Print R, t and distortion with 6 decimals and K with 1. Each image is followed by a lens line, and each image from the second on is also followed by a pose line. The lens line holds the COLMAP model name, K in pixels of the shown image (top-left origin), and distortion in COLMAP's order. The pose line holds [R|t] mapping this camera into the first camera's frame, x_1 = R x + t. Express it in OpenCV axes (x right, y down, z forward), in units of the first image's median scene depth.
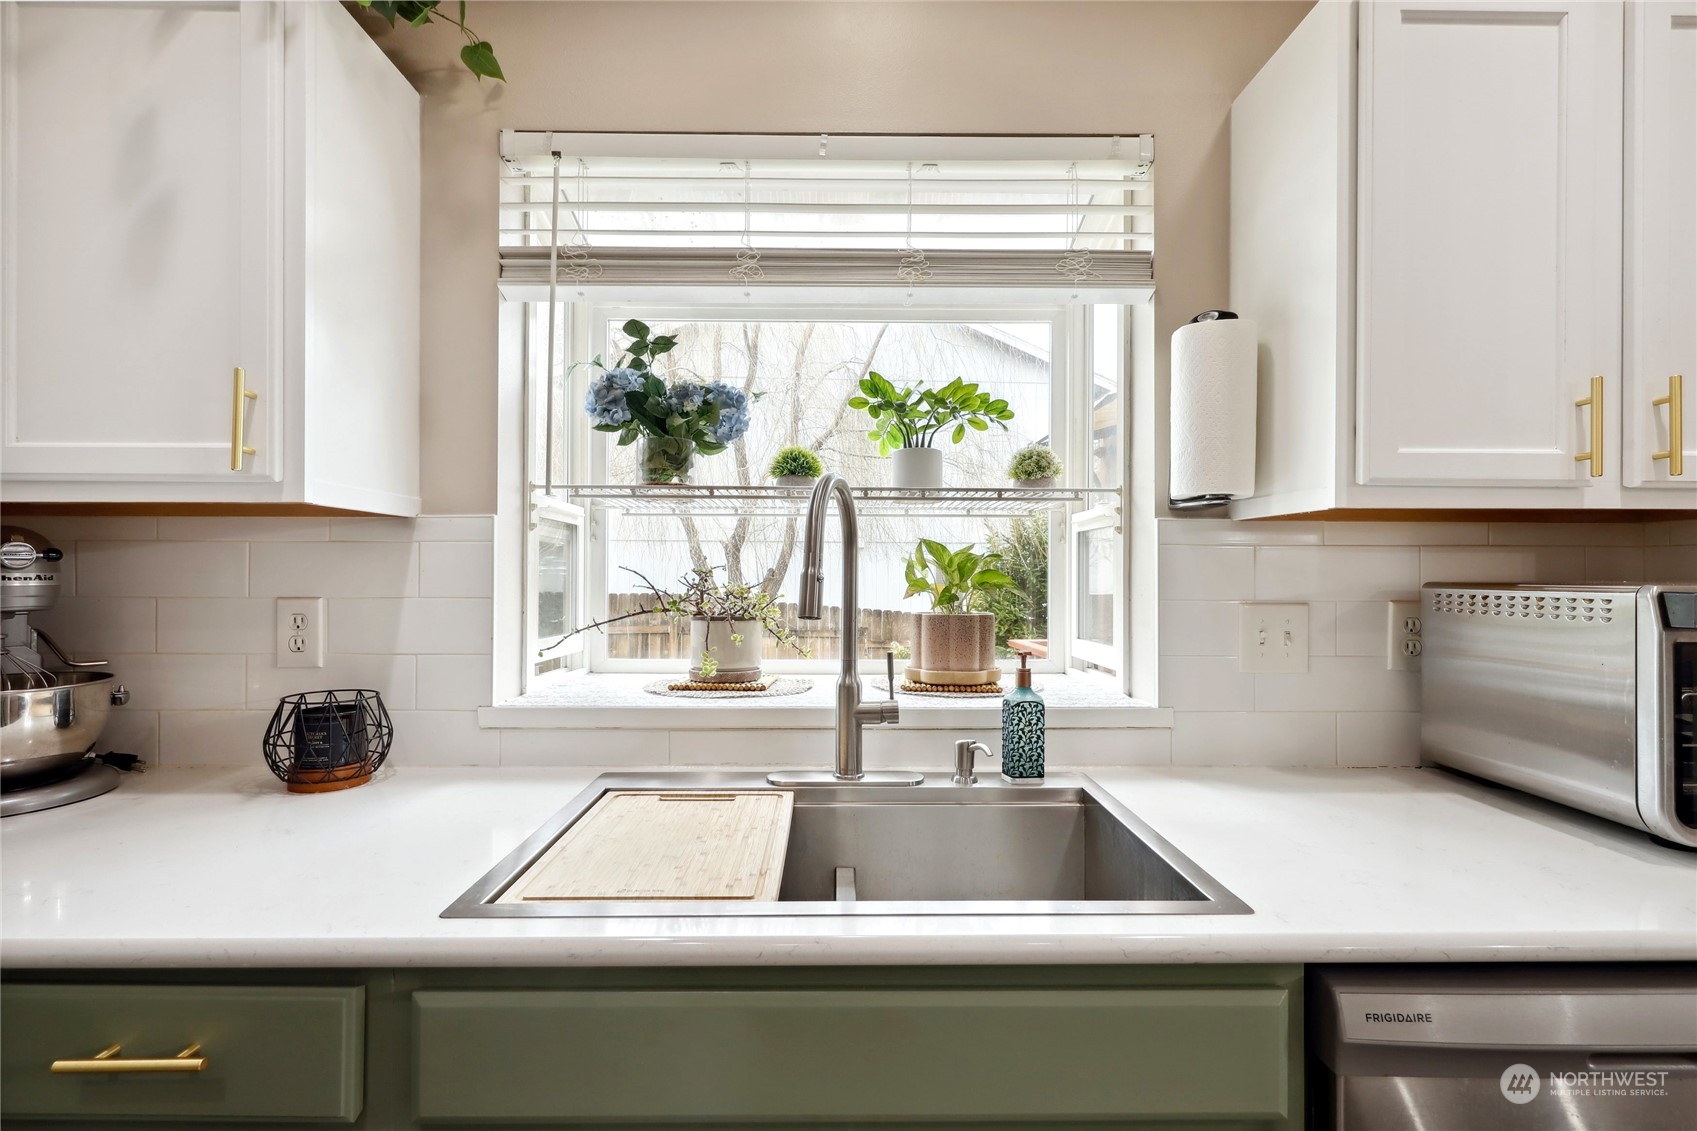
lens RADIAL K [[769.6, 0, 848.5], [0, 769.6, 565.5], [0, 0, 1]] dist [0.001359, 0.000403]
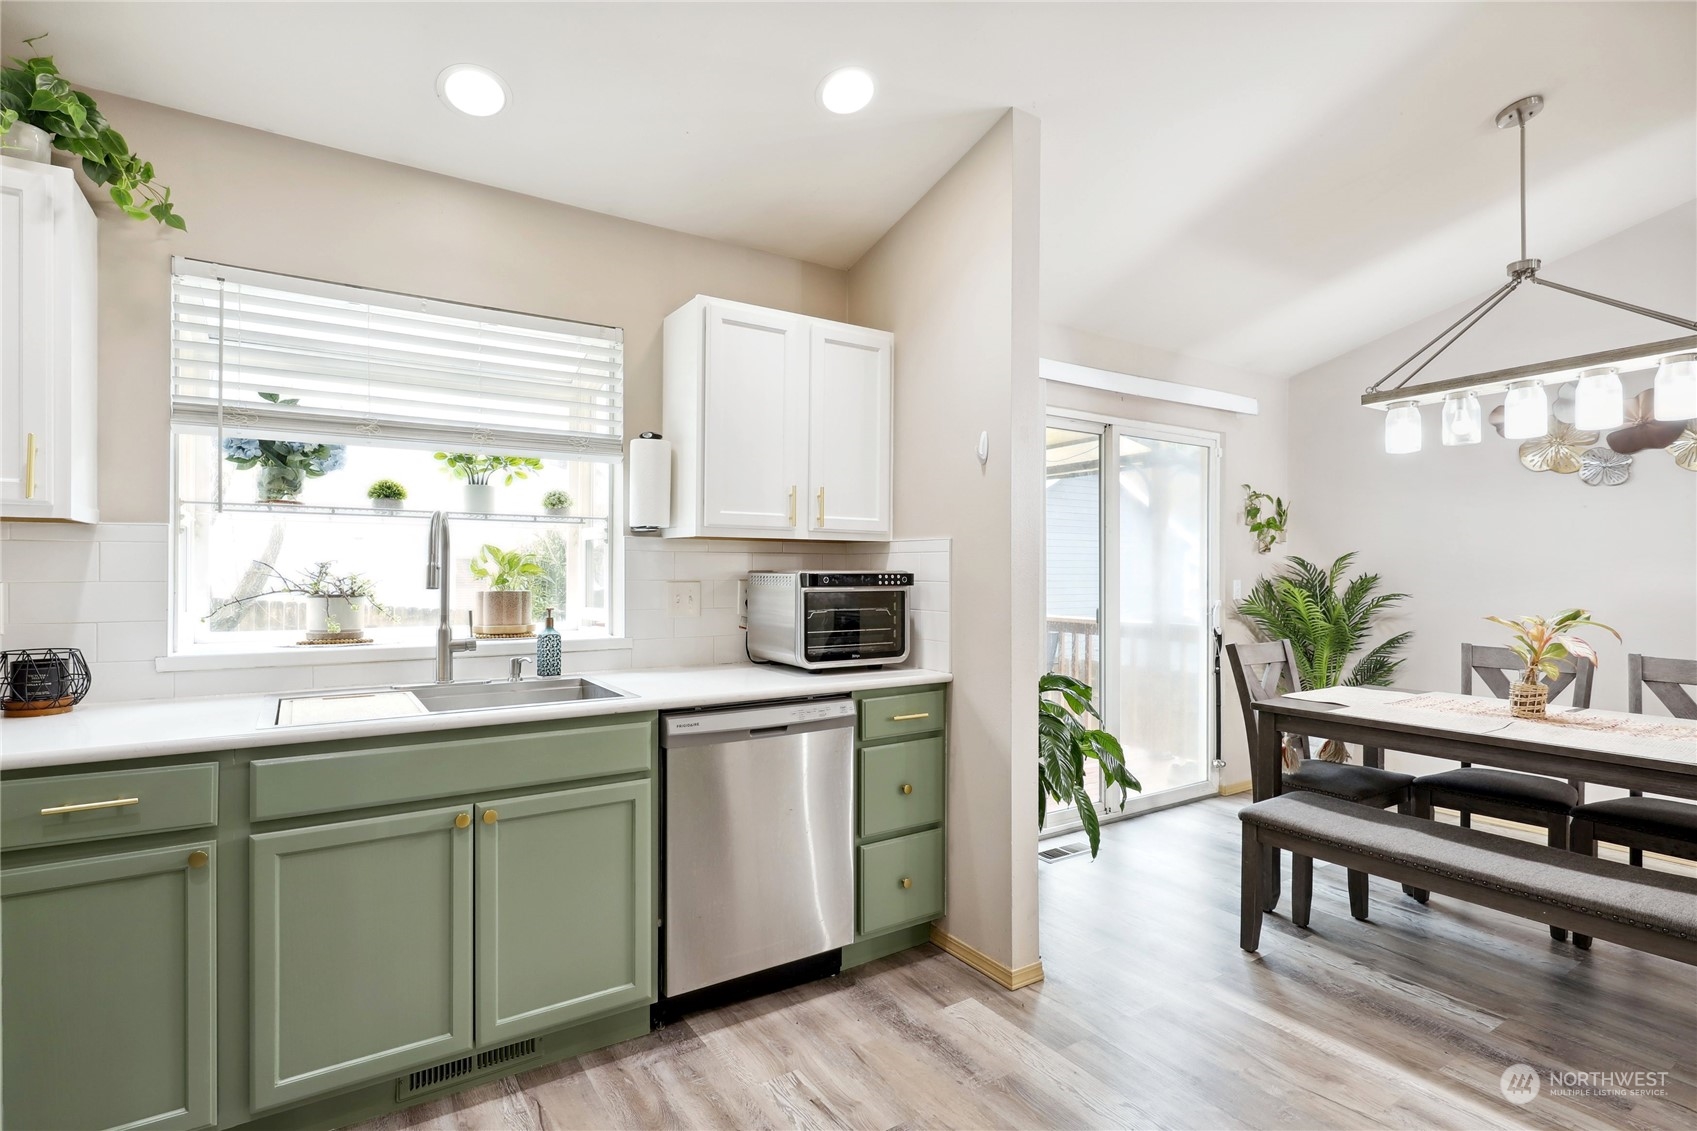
lens RADIAL K [[826.9, 0, 854.5], [0, 826.9, 564.9], [0, 0, 1]] dist [-0.002007, -0.000867]
pose [[0.839356, 0.003445, 0.543571, -0.219293], [-0.006692, 0.999970, 0.003997, -0.004269], [-0.543541, -0.006992, 0.839354, -0.986018]]
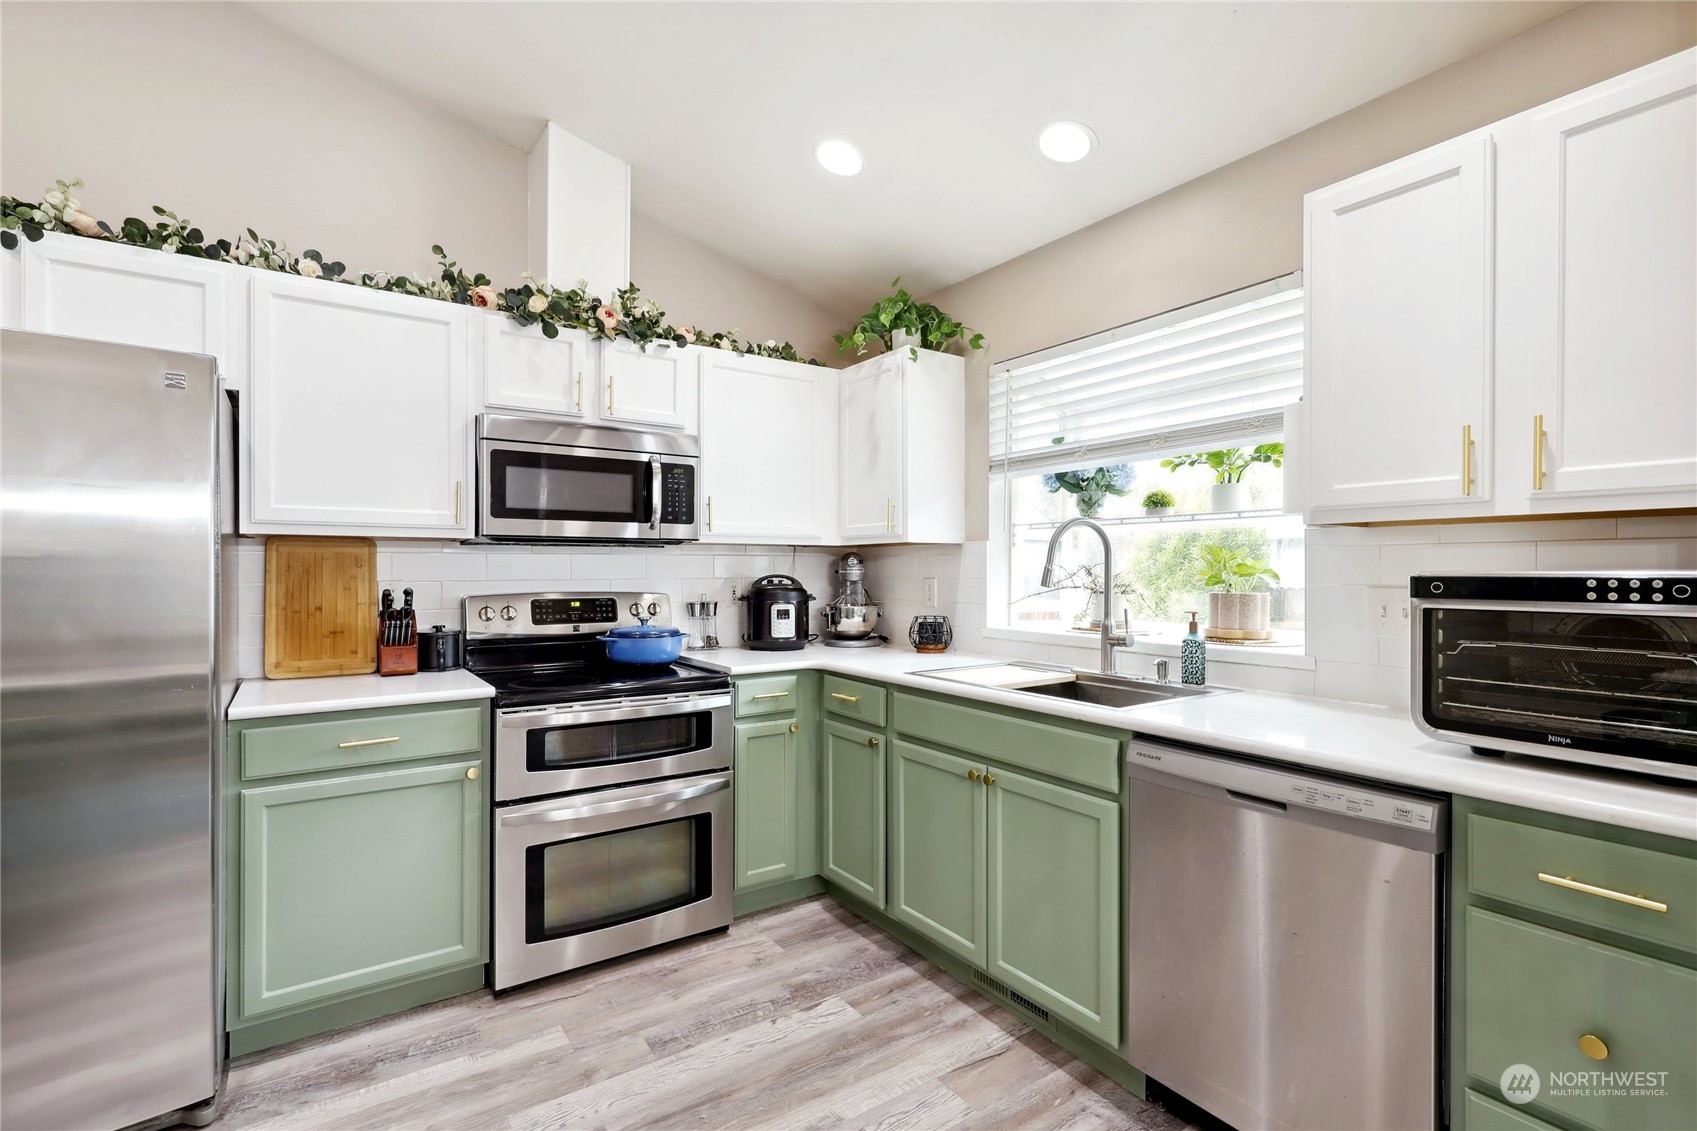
lens RADIAL K [[775.8, 0, 846.6], [0, 775.8, 571.3], [0, 0, 1]] dist [0.000779, 0.000211]
pose [[0.557110, 0.000208, -0.830439, 1.154395], [0.006317, 0.999970, 0.004488, 0.007665], [0.830415, -0.007746, 0.557092, -0.568864]]
